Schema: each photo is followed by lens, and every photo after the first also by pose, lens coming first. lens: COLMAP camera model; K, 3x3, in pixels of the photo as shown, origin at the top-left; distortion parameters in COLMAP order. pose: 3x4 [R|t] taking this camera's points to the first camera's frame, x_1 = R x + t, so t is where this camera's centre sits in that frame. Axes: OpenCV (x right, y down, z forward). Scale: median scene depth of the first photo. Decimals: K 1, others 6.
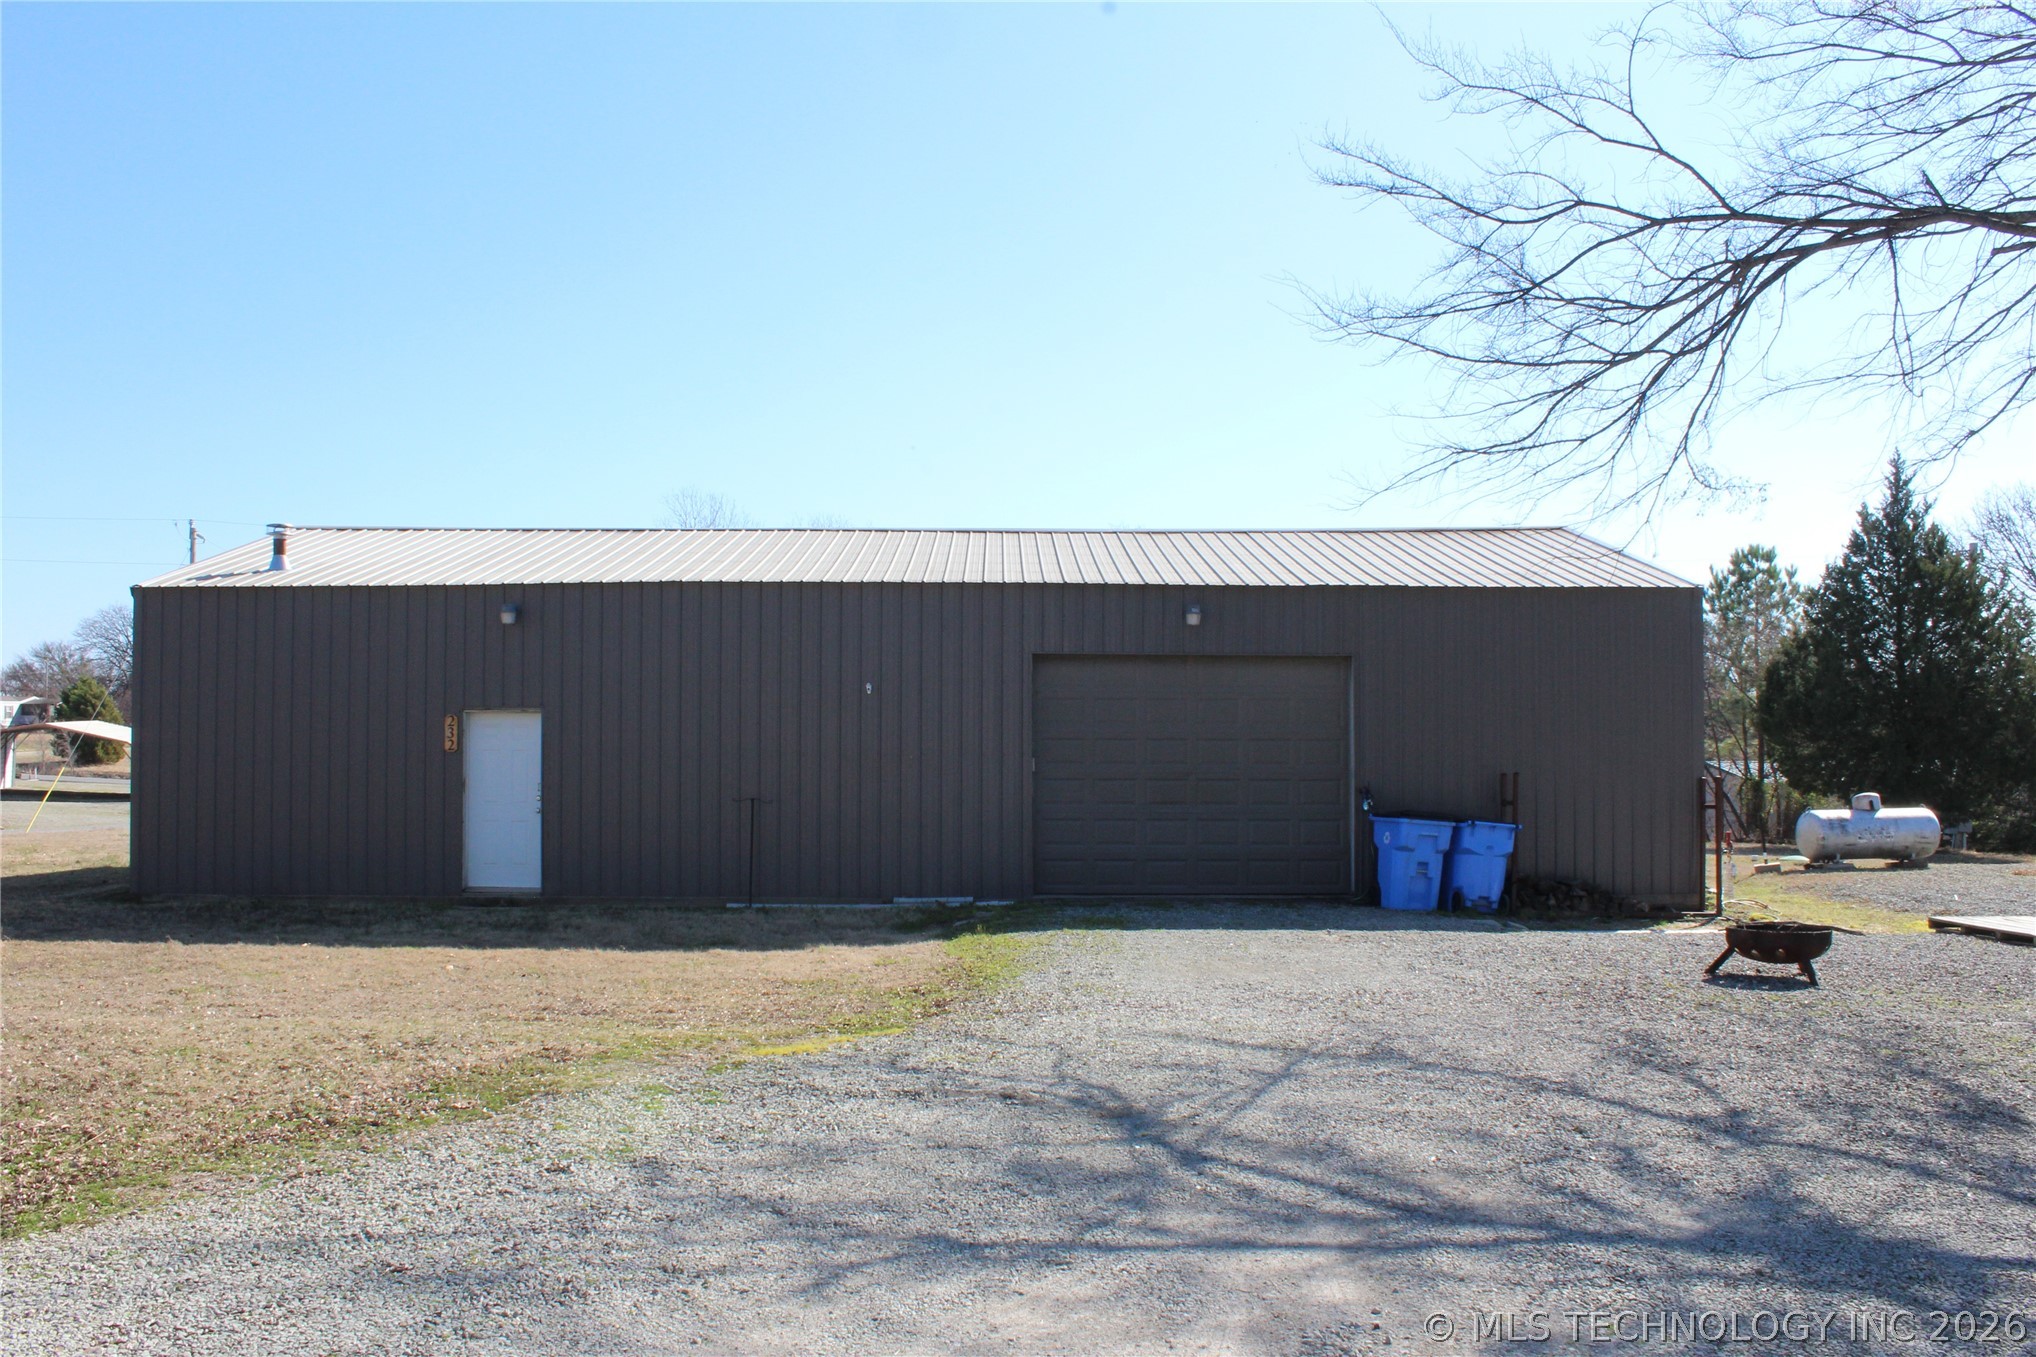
lens RADIAL K [[1707.6, 0, 1002.3], [0, 1707.6, 688.0], [0, 0, 1]] dist [-0.164044, 0.150748]
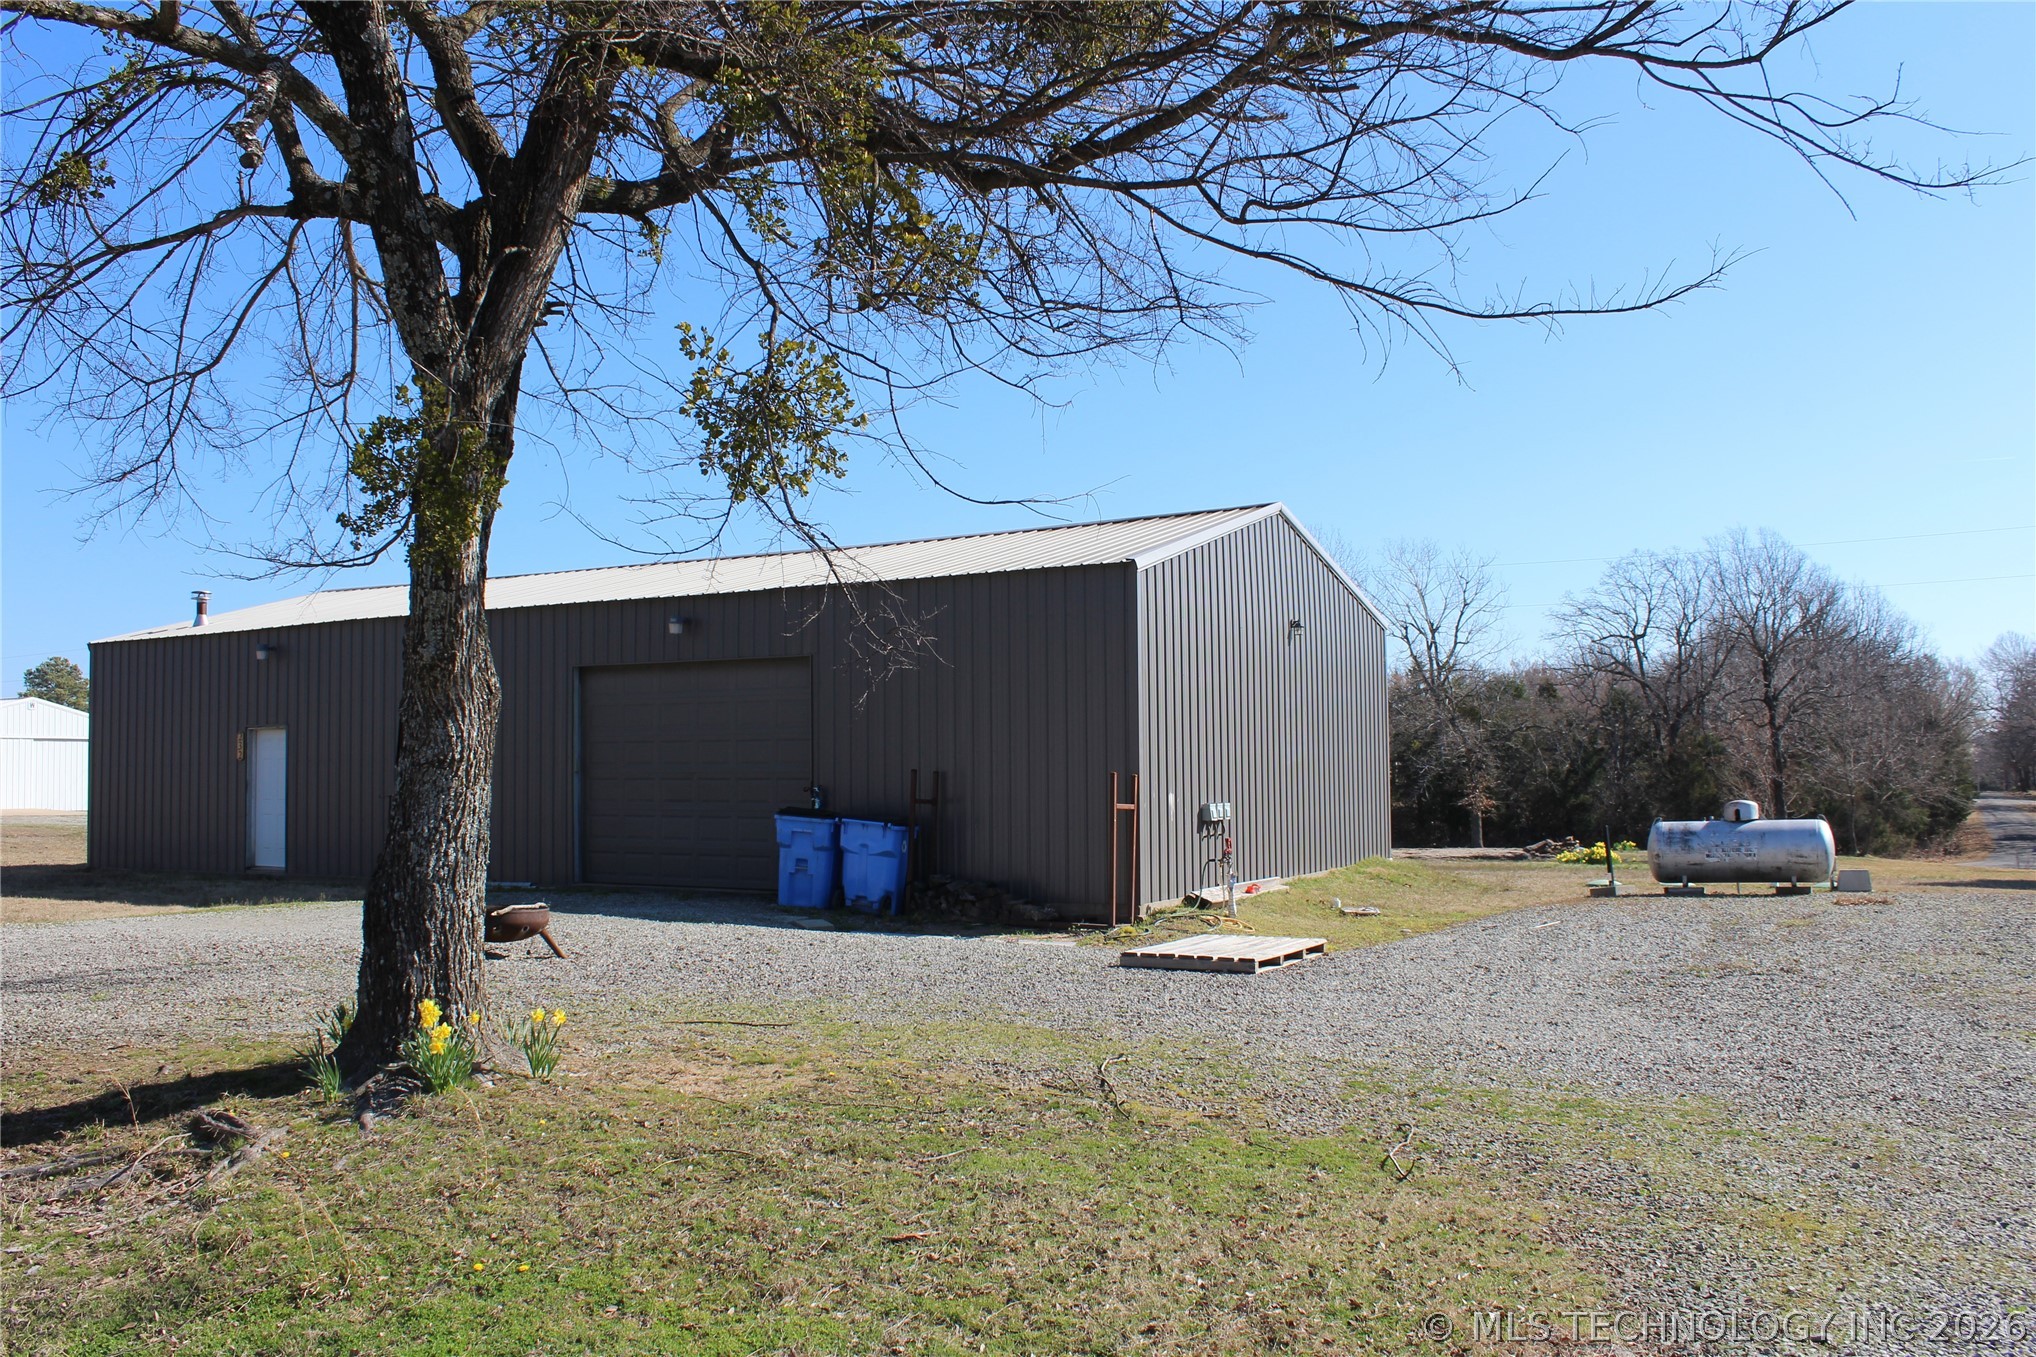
lens RADIAL K [[1704.4, 0, 998.6], [0, 1704.4, 677.1], [0, 0, 1]] dist [-0.161455, 0.143471]
pose [[0.873825, -0.036396, -0.484877, 0.803696], [0.023718, 0.999198, -0.032259, 0.029121], [0.485662, 0.016688, 0.873987, 0.166046]]
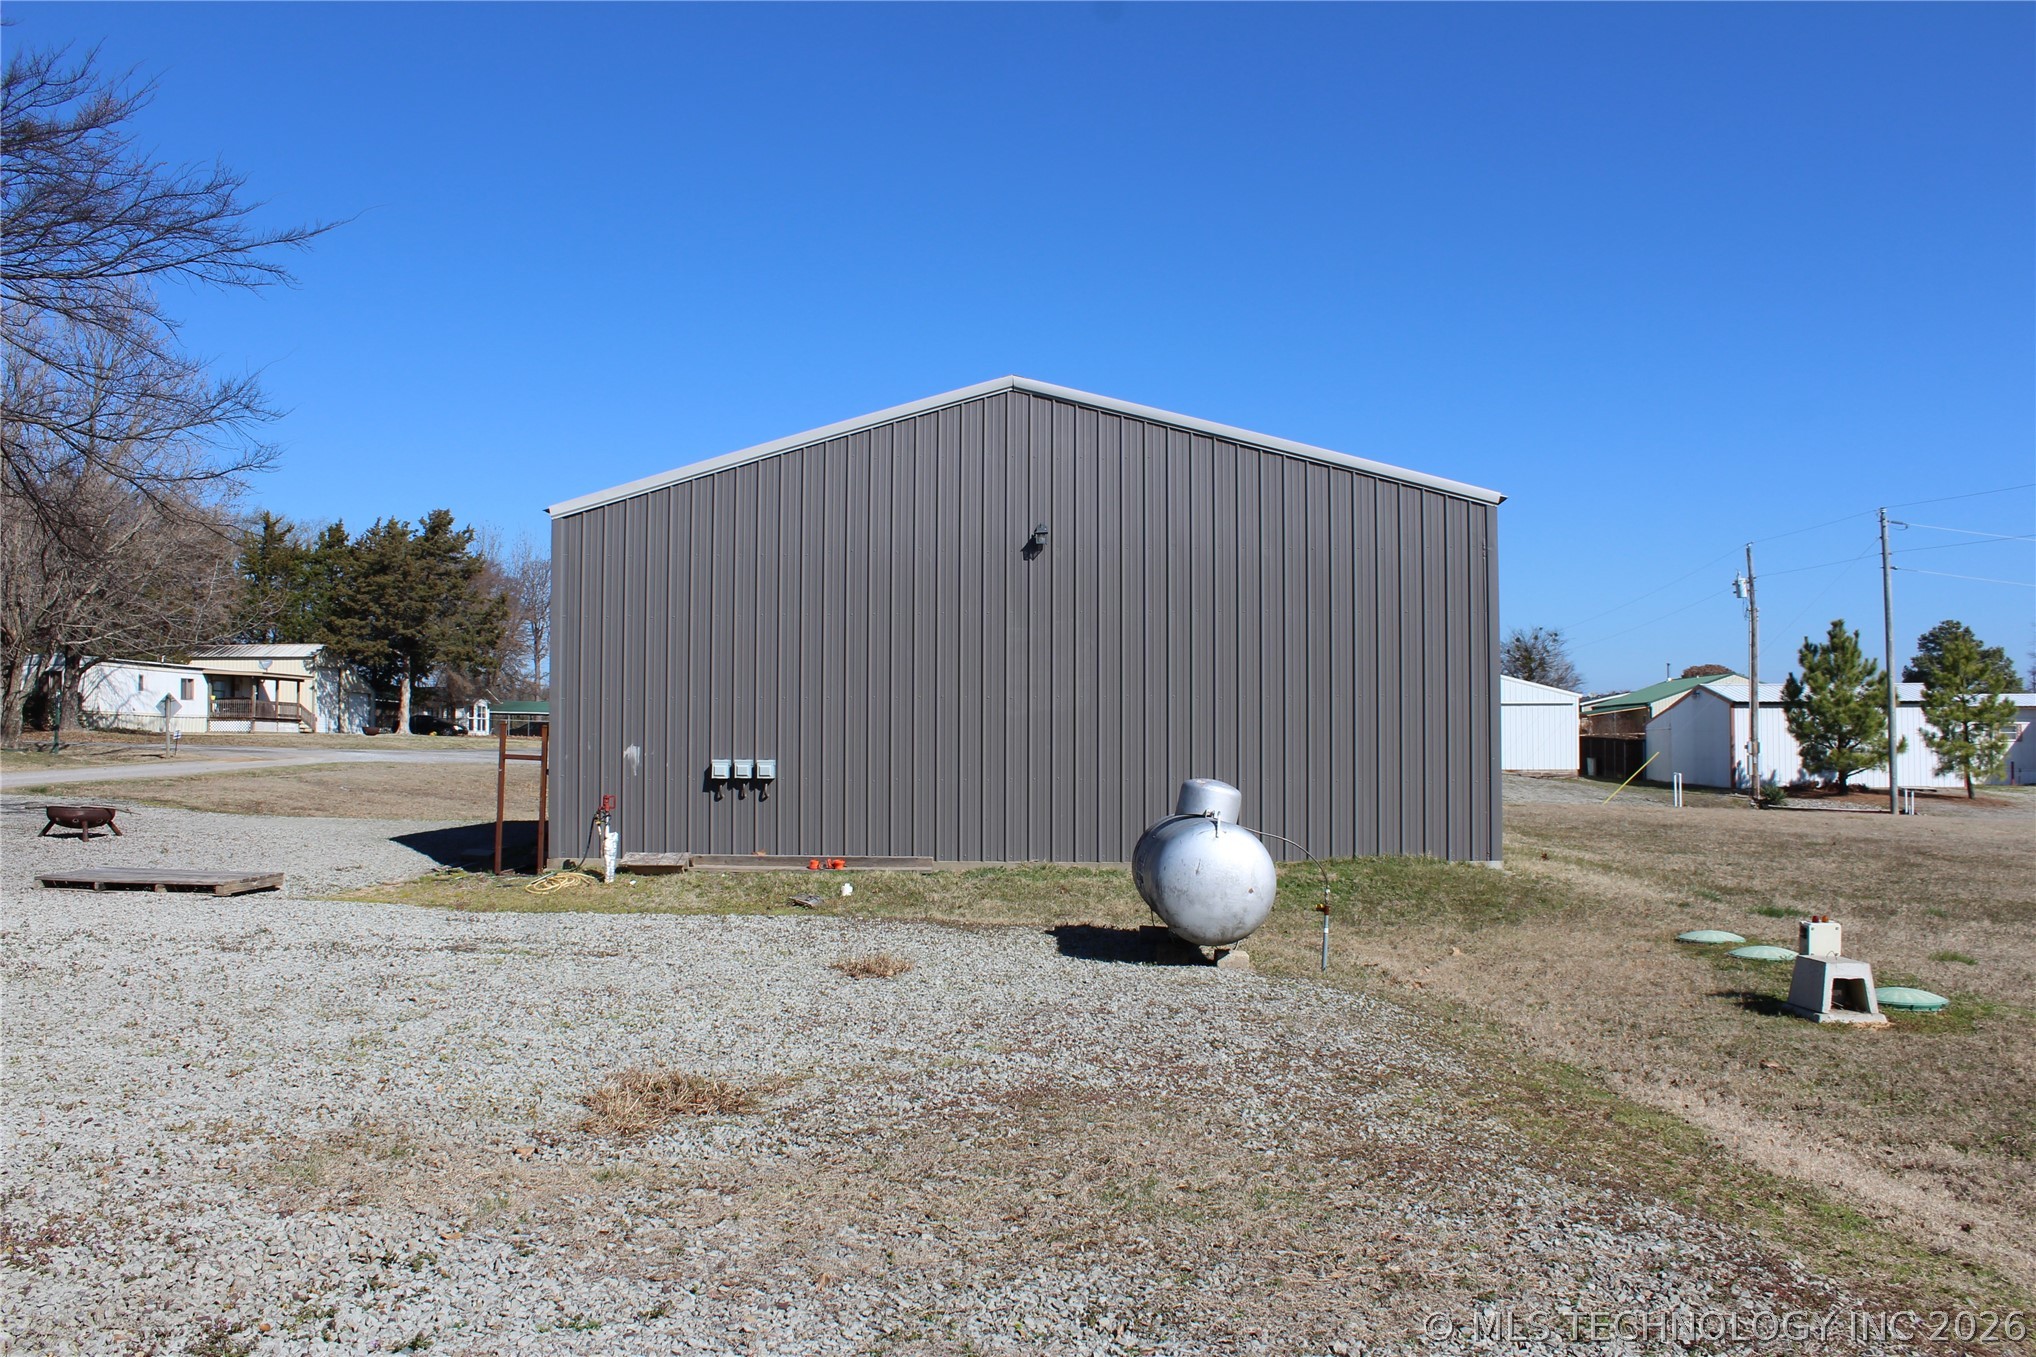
lens RADIAL K [[1704.4, 0, 998.6], [0, 1704.4, 677.1], [0, 0, 1]] dist [-0.161455, 0.143471]
pose [[-0.082964, -0.047879, -0.995402, 1.287689], [0.026190, 0.998395, -0.050206, 0.079589], [0.996208, -0.030235, -0.081577, 1.315488]]
